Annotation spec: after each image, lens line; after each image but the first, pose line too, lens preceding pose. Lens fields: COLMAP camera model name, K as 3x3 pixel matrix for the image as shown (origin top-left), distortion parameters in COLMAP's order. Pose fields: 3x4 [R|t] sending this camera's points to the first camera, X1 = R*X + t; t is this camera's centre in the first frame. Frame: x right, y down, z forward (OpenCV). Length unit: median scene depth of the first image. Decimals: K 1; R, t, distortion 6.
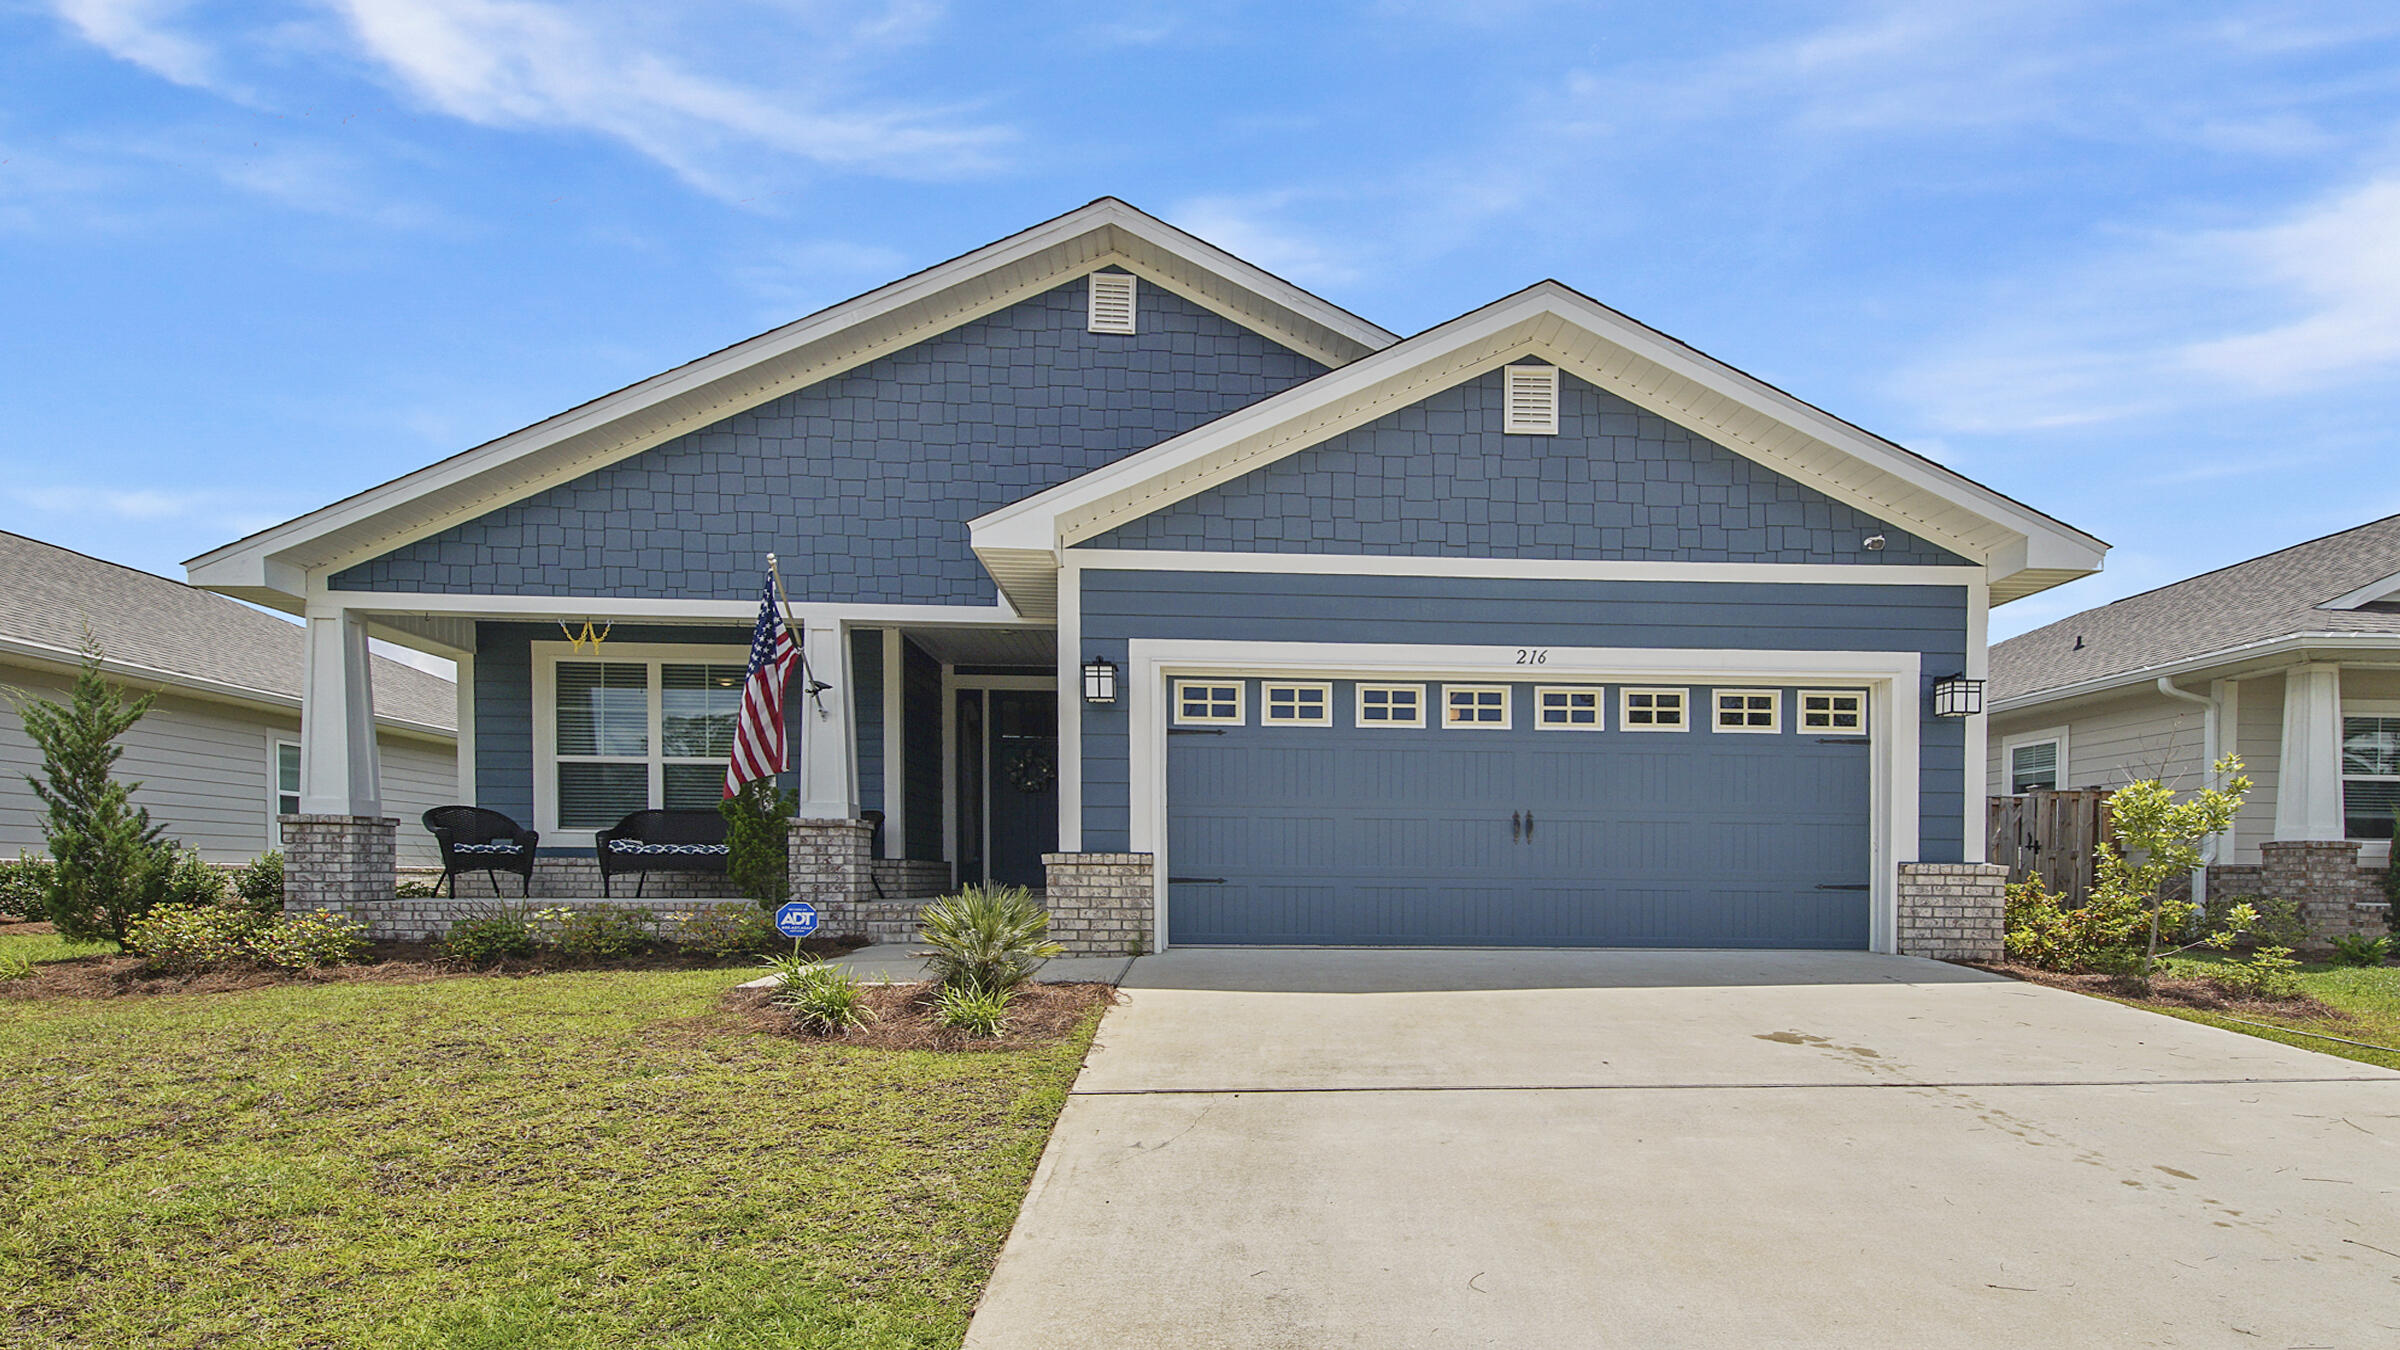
lens RADIAL K [[977.6, 0, 1191.6], [0, 977.6, 754.9], [0, 0, 1]] dist [0.018680, -0.007434]
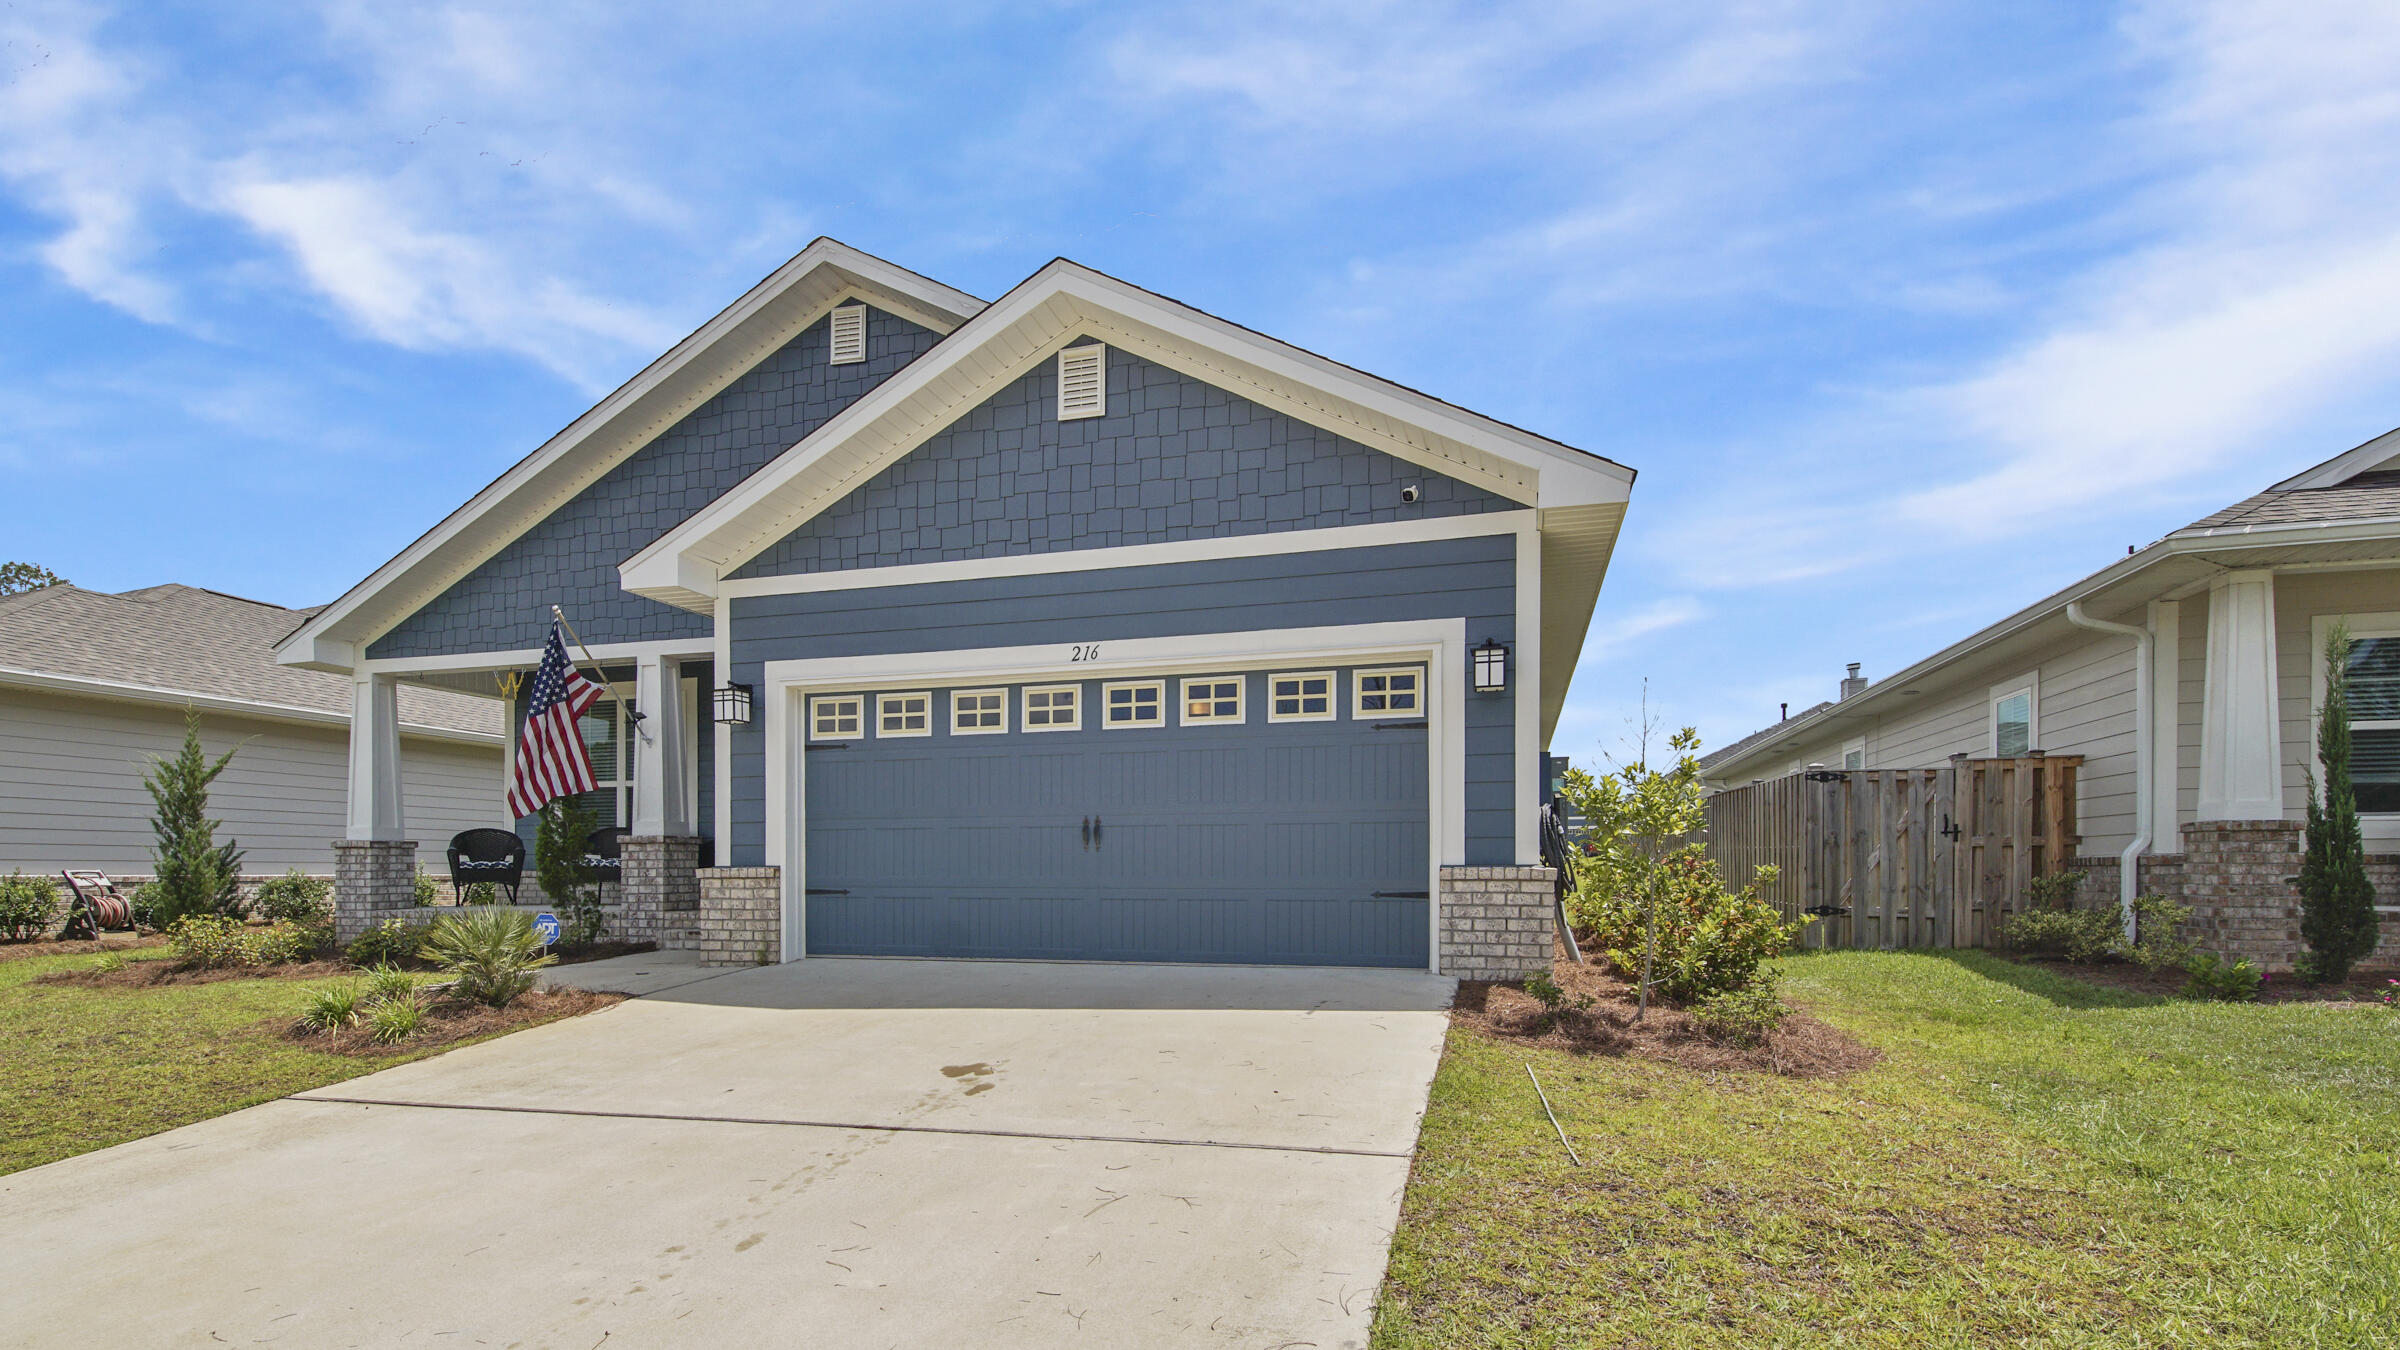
lens RADIAL K [[1002.2, 0, 1208.2], [0, 1002.2, 733.8], [0, 0, 1]] dist [0.023067, -0.013019]
pose [[0.958988, -0.051767, -0.278681, 0.692061], [0.049375, 0.998658, -0.015600, -0.001184], [0.279115, 0.001200, 0.960257, 0.098353]]
